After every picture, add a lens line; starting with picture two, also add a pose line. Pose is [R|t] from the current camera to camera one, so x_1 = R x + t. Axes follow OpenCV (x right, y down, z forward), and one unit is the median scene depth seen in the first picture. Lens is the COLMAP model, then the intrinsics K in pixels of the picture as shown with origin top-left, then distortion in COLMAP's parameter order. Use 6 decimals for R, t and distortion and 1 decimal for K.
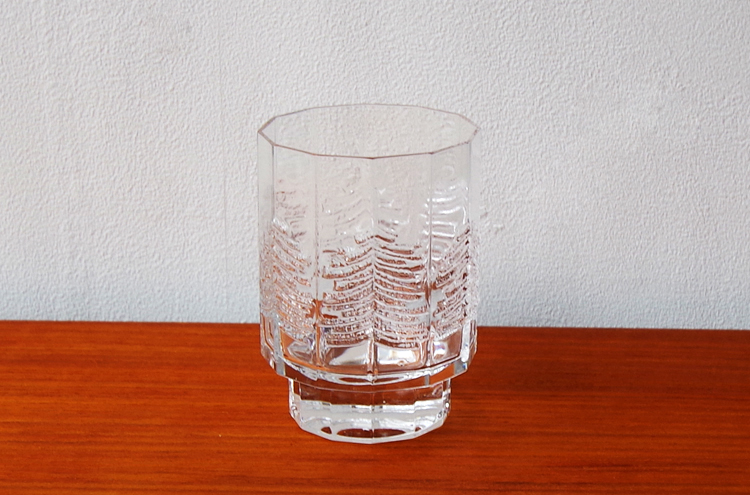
lens RADIAL K [[597.3, 0, 367.4], [0, 597.3, 185.4], [0, 0, 1]] dist [-0.005839, -0.003835]
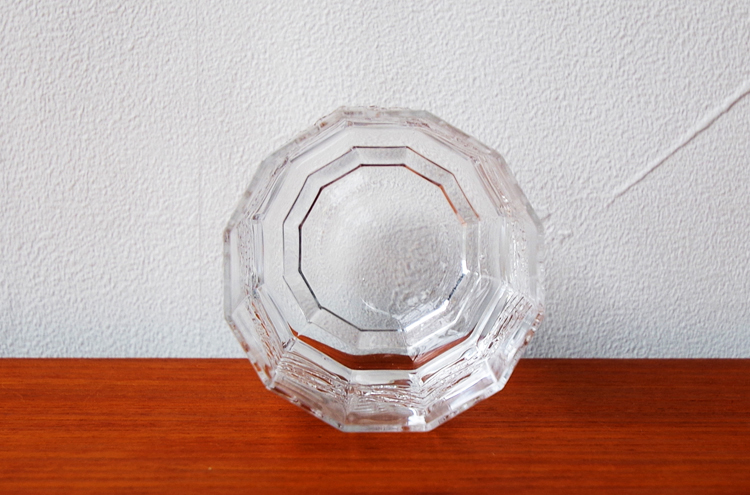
lens RADIAL K [[662.9, 0, 342.9], [0, 662.9, 282.6], [0, 0, 1]] dist [-0.004166, -0.004891]
pose [[0.999724, -0.002038, 0.023409, -0.083909], [0.003235, 0.998684, -0.051189, 0.181415], [-0.023274, 0.051251, 0.998415, 0.183142]]
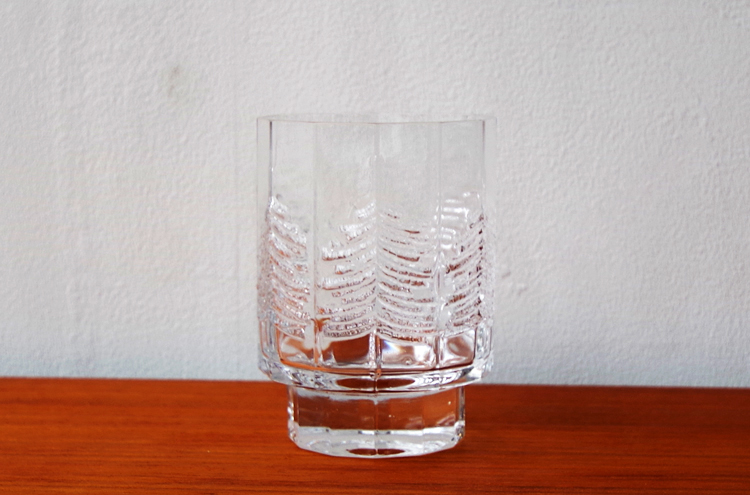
lens RADIAL K [[581.4, 0, 400.7], [0, 581.4, 328.0], [0, 0, 1]] dist [-0.009313, 0.002793]
pose [[0.999909, 0.009812, -0.009259, 0.036697], [-0.010389, 0.997864, -0.064492, 0.206151], [0.008607, 0.064582, 0.997875, 0.079723]]
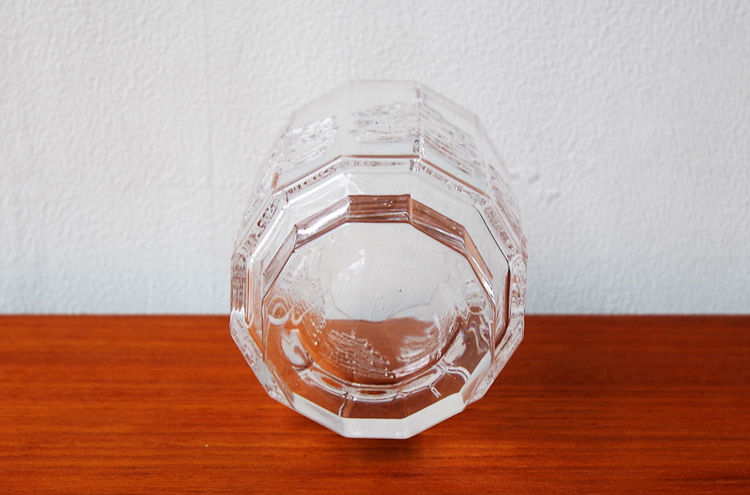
lens RADIAL K [[633.2, 0, 365.3], [0, 633.2, 204.3], [0, 0, 1]] dist [-0.009018, 0.003453]
pose [[0.999924, -0.007727, 0.009633, -0.042180], [0.007859, 0.999876, -0.013666, 0.098905], [-0.009526, 0.013741, 0.999860, 0.160621]]
